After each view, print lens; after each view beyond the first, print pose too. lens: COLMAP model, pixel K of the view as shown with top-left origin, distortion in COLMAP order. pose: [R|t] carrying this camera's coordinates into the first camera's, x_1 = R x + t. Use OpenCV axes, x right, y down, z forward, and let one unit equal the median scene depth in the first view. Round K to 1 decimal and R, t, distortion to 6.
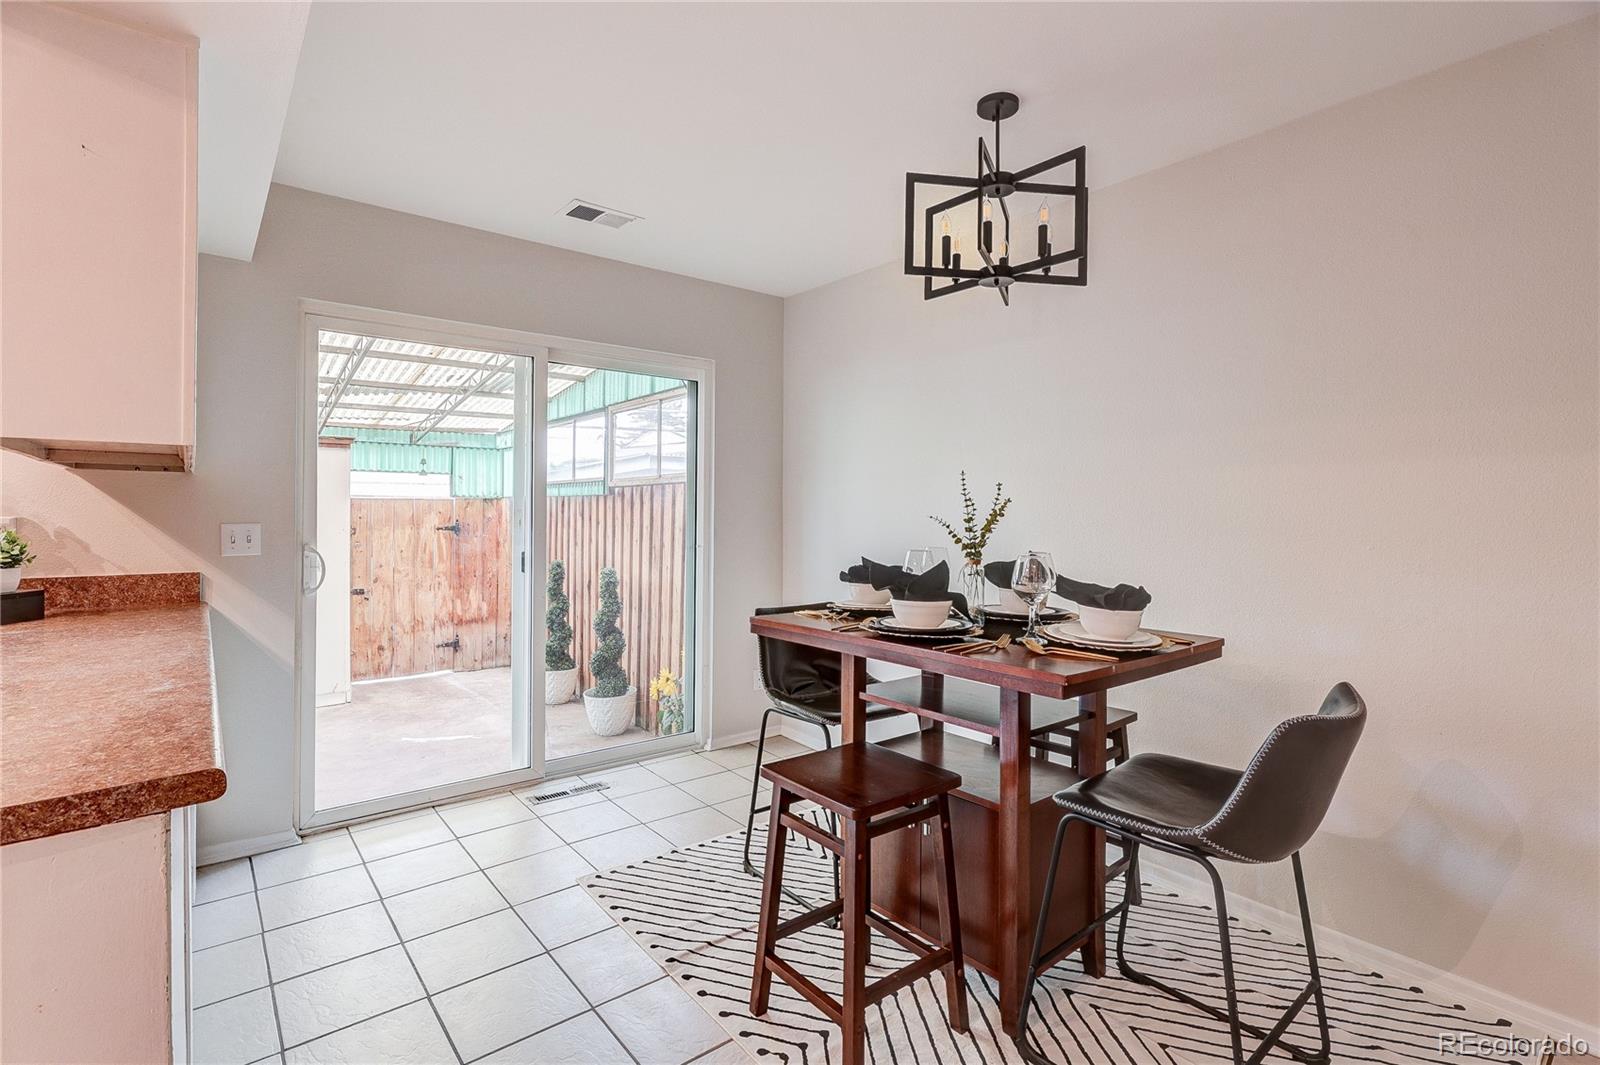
lens RADIAL K [[755.5, 0, 802.7], [0, 755.5, 507.0], [0, 0, 1]] dist [-0.001950, 0.000674]
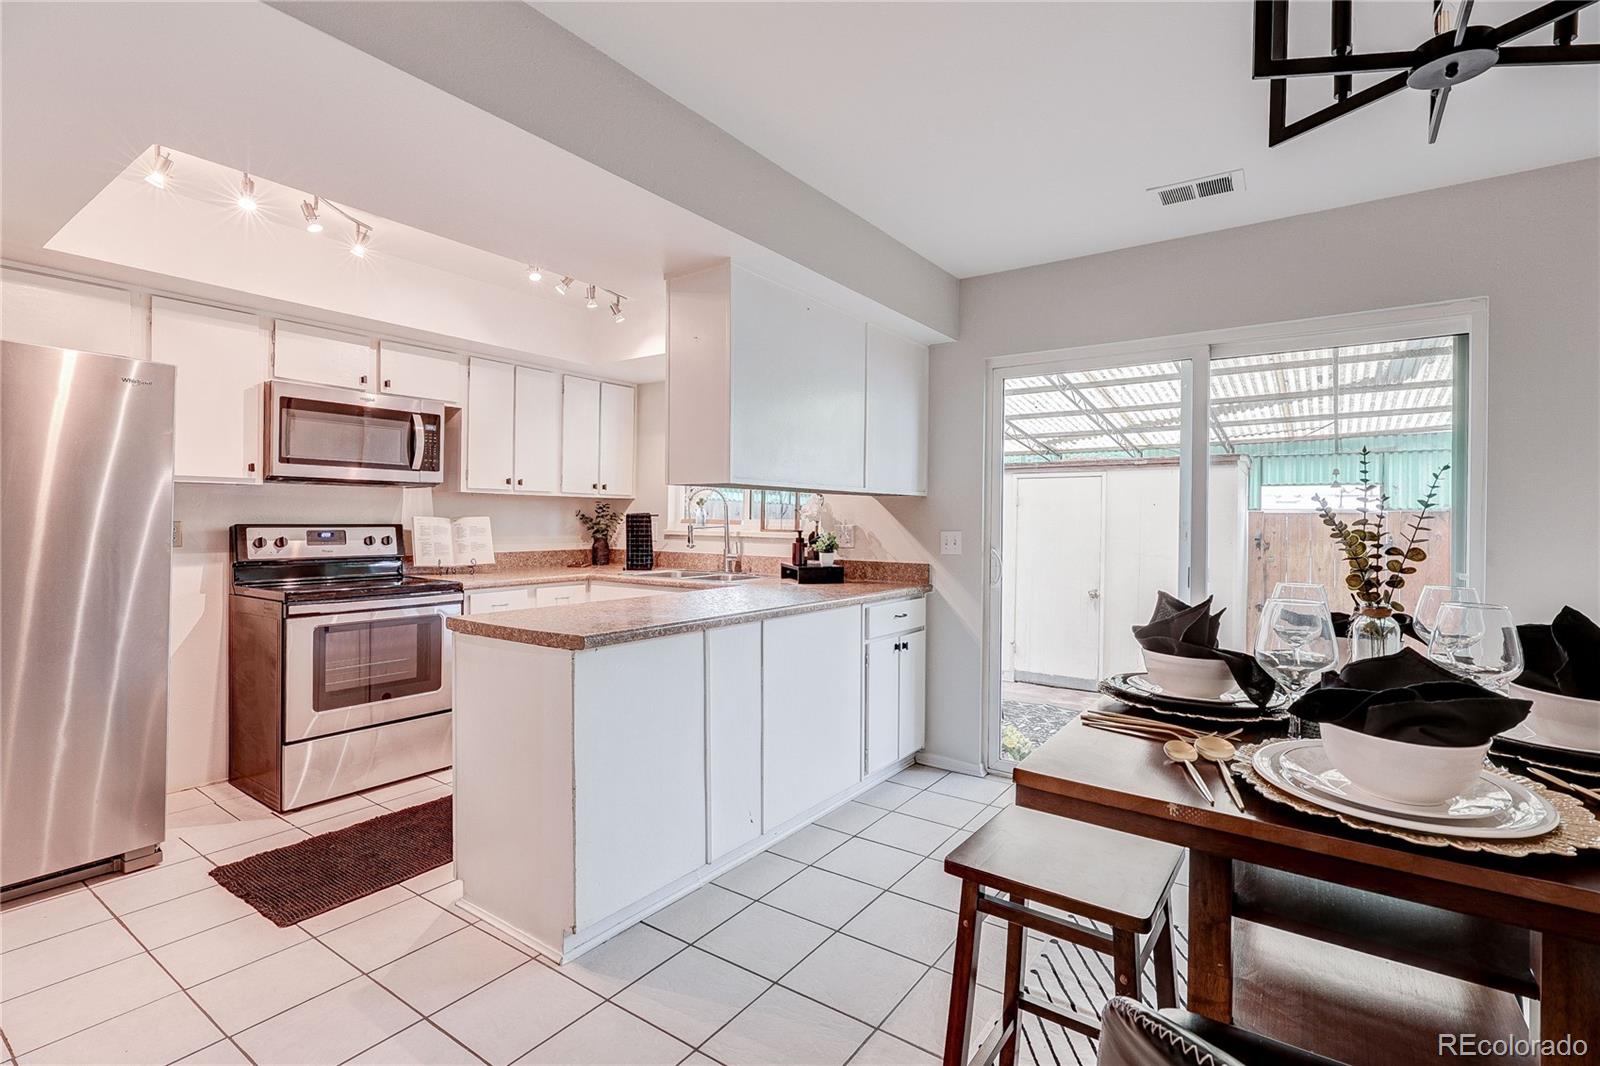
lens RADIAL K [[742.2, 0, 796.6], [0, 742.2, 526.0], [0, 0, 1]] dist [-0.002533, -0.000027]
pose [[0.267230, 0.004139, -0.963624, 0.606803], [-0.002474, 0.999990, 0.003610, 0.010366], [0.963630, 0.001419, 0.267238, 0.437913]]
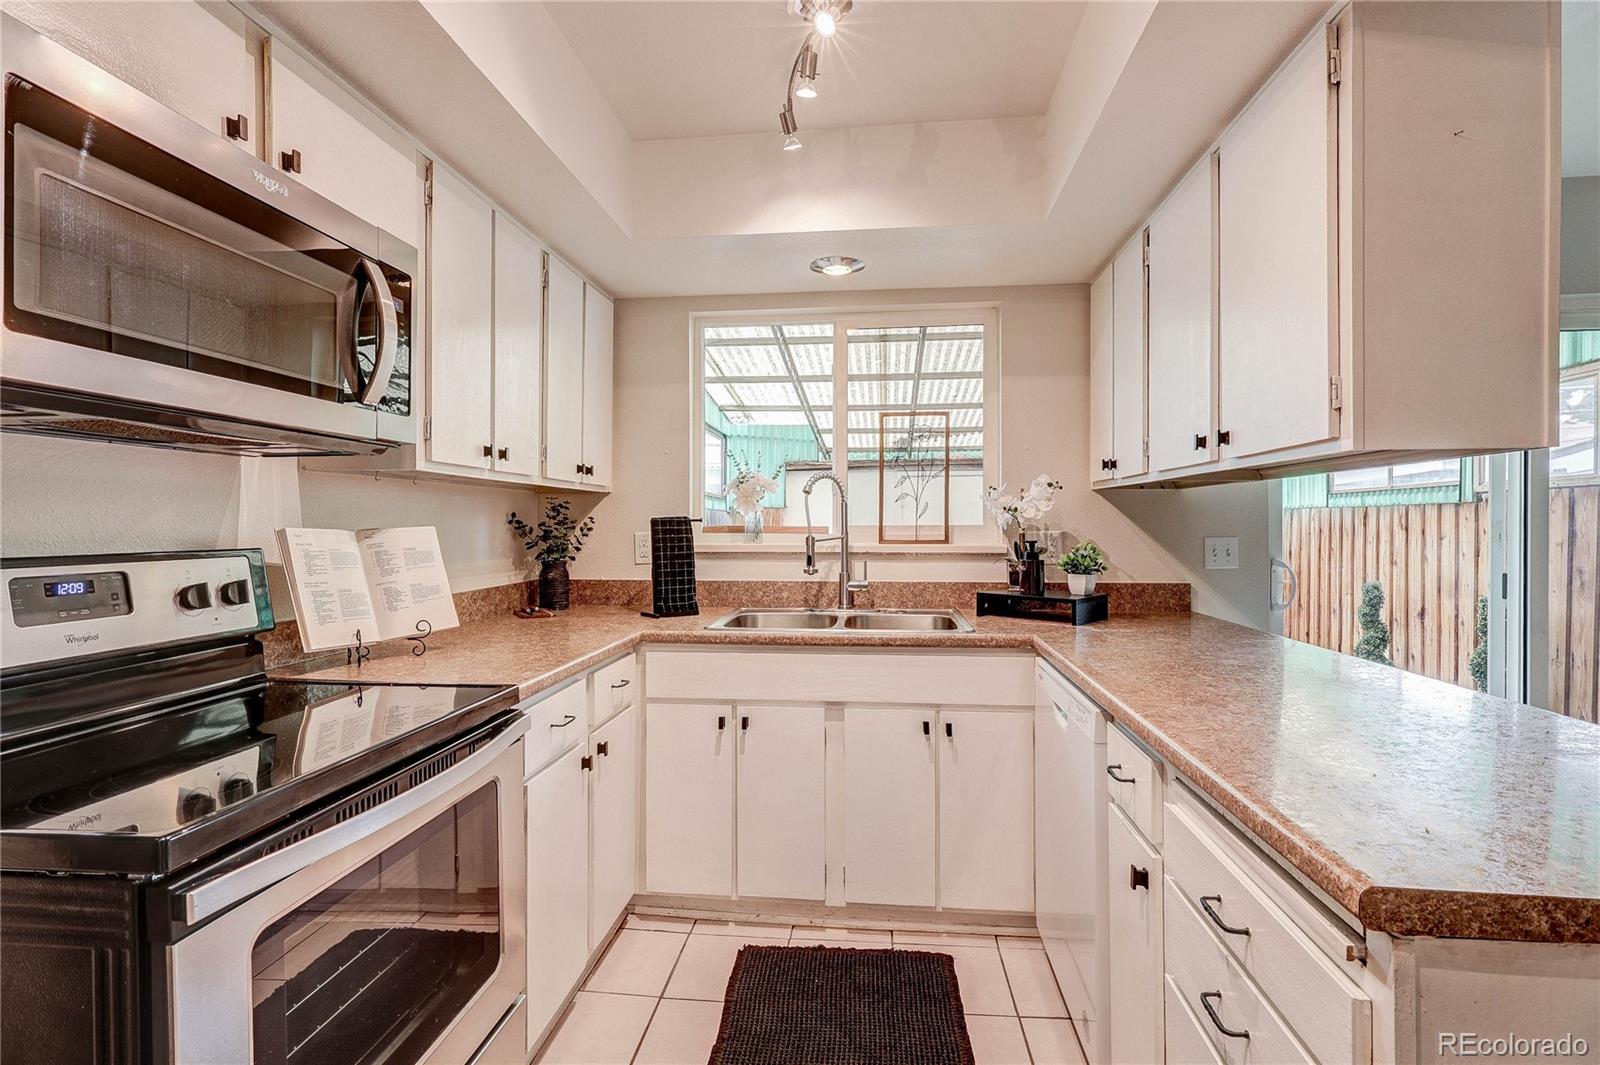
lens RADIAL K [[745.6, 0, 800.0], [0, 745.6, 532.5], [0, 0, 1]] dist [-0.002157, 0.000917]
pose [[0.704708, -0.001567, -0.709496, -0.524115], [0.011786, 0.999885, 0.009499, -0.000772], [0.709400, -0.015056, 0.704646, -0.141285]]
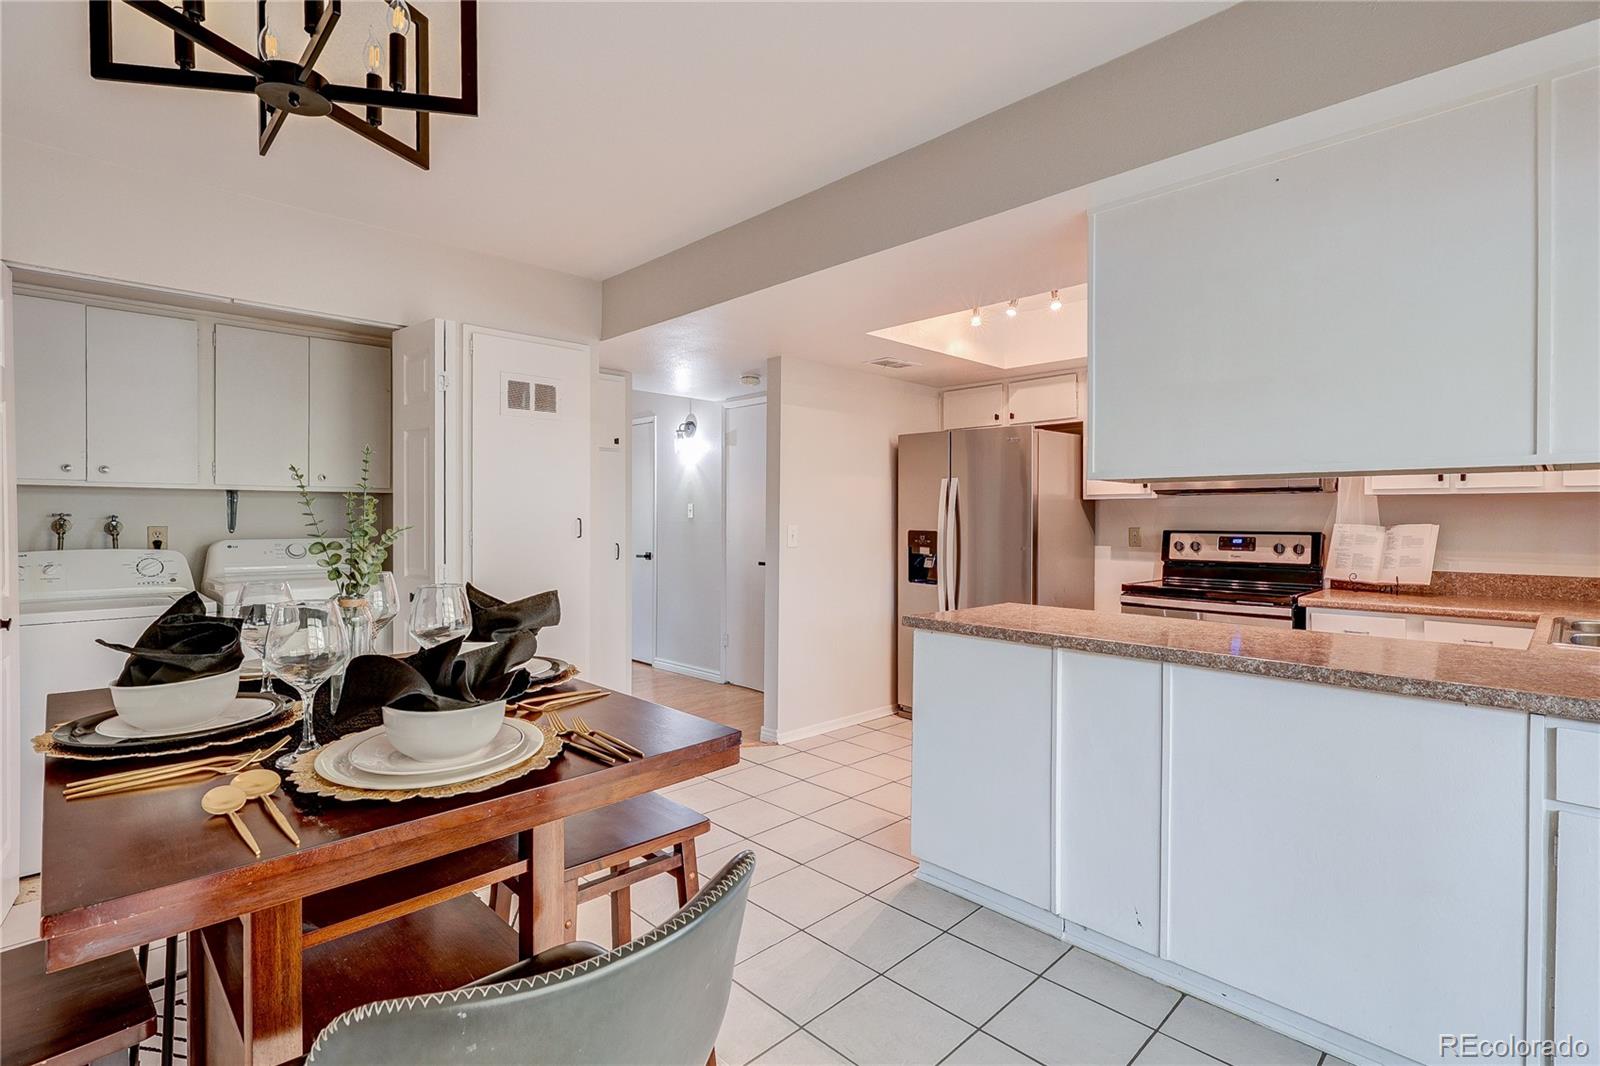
lens RADIAL K [[755.5, 0, 802.7], [0, 755.5, 507.5], [0, 0, 1]] dist [-0.001950, 0.000674]
pose [[-0.995455, -0.012369, -0.094425, -0.073139], [-0.010505, 0.999741, -0.020209, 0.005887], [0.094650, -0.019126, -0.995327, 1.570875]]
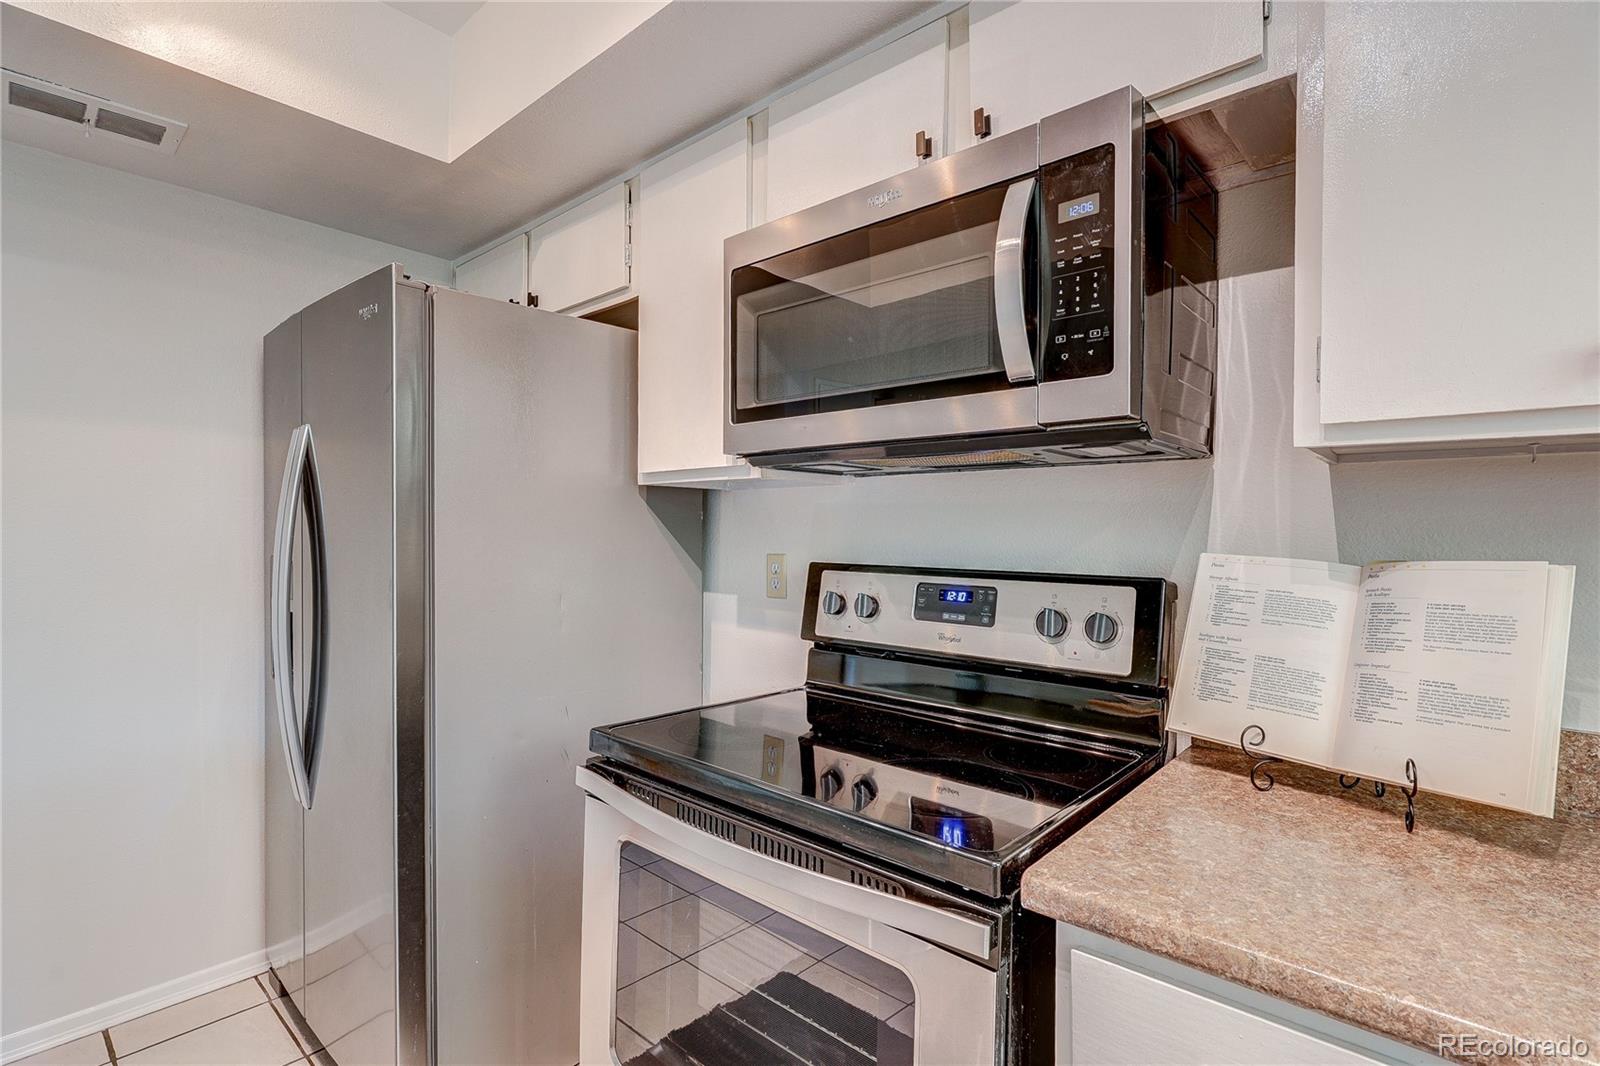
lens RADIAL K [[747.9, 0, 808.2], [0, 747.9, 526.9], [0, 0, 1]] dist [0.000644, 0.000205]
pose [[-0.984656, -0.019080, -0.173458, -1.040810], [-0.017000, 0.999765, -0.013473, -0.010852], [0.173674, -0.010317, -0.984749, 0.487053]]
